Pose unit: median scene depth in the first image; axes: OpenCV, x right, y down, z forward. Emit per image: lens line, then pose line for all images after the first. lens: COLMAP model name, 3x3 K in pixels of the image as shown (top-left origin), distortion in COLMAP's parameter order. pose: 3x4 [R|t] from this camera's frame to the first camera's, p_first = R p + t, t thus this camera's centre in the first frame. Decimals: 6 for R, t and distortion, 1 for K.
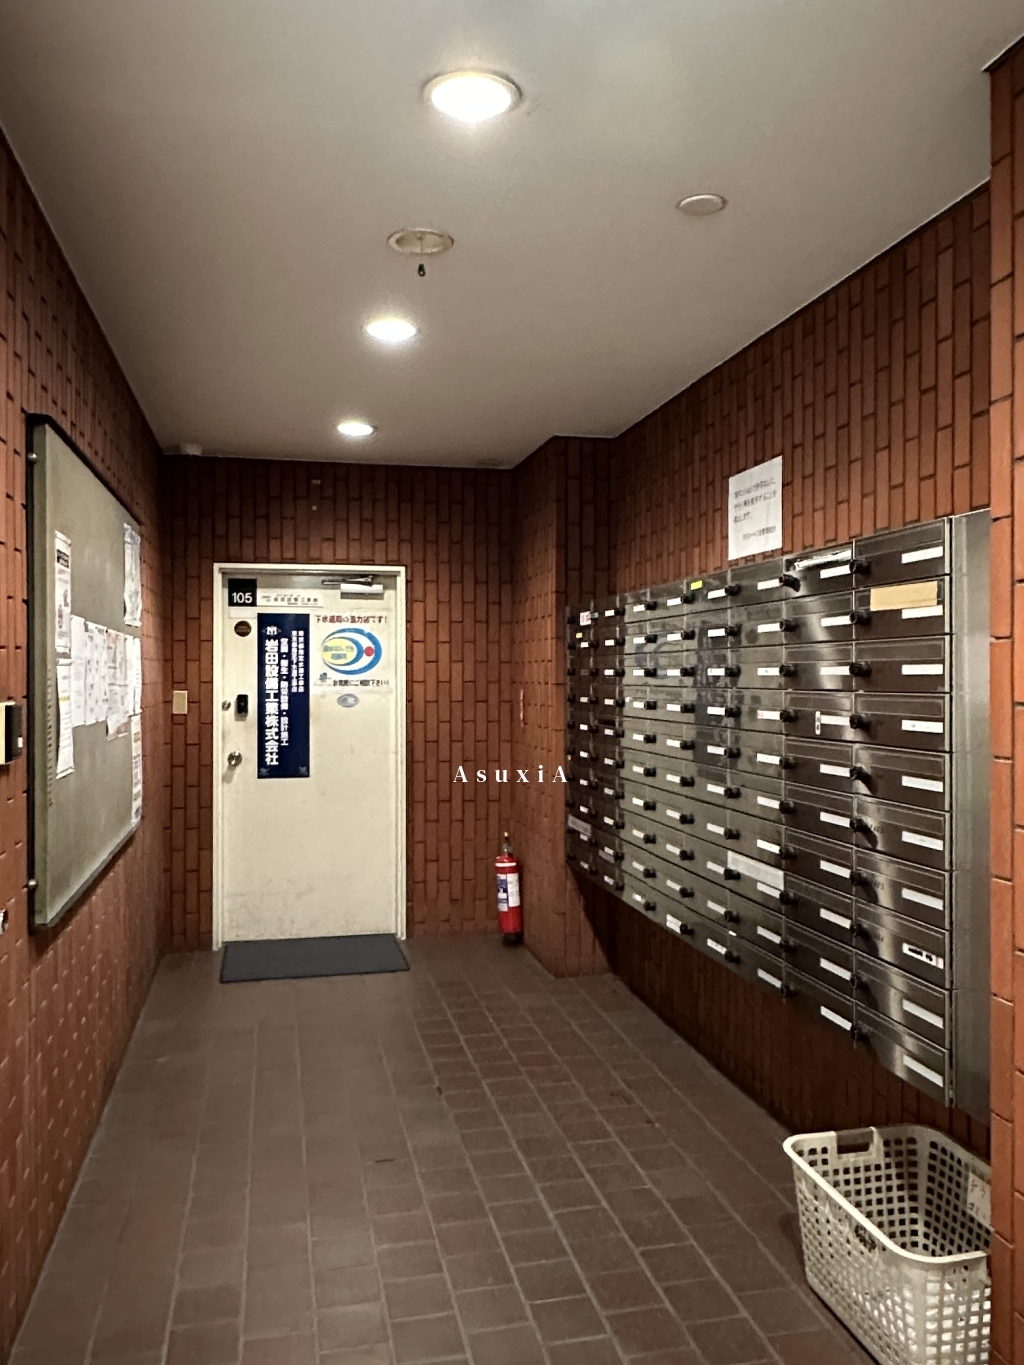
lens RADIAL K [[1072.8, 0, 510.9], [0, 1072.8, 678.9], [0, 0, 1]] dist [0.004283, 0.000012]
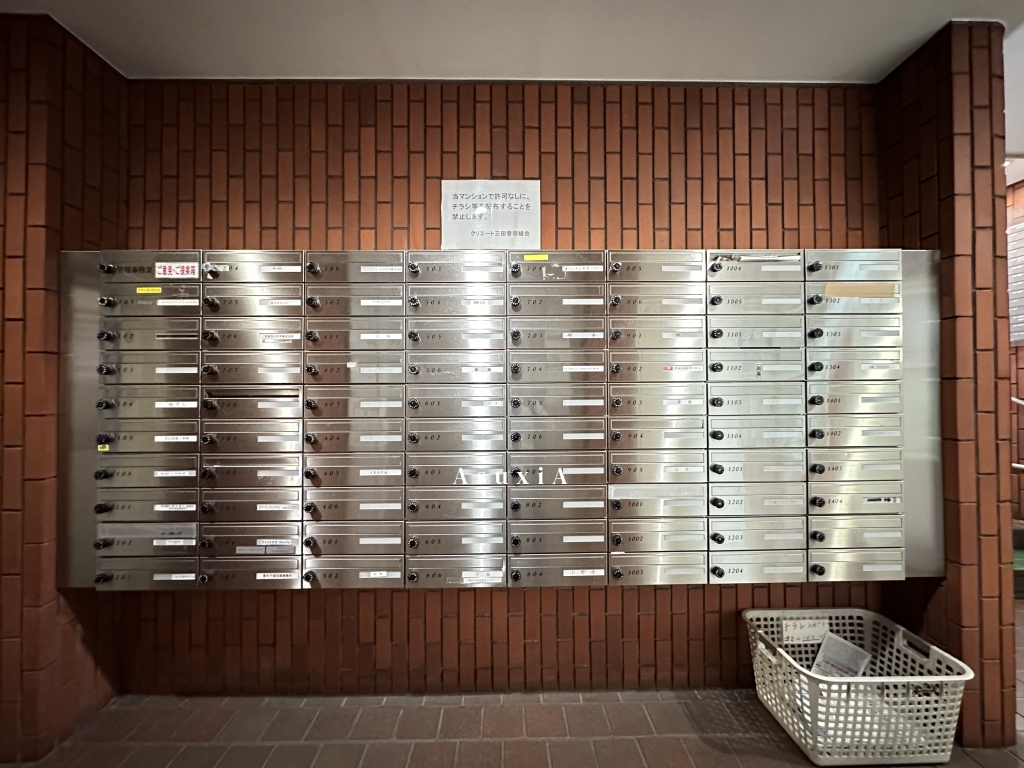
lens RADIAL K [[405.6, 0, 511.7], [0, 405.6, 387.0], [0, 0, 1]] dist [-0.001200, 0.000088]
pose [[0.204200, 0.010360, 0.978874, -0.239526], [0.009219, 0.999879, -0.012505, 0.051528], [-0.978886, 0.011578, 0.204080, 0.932173]]
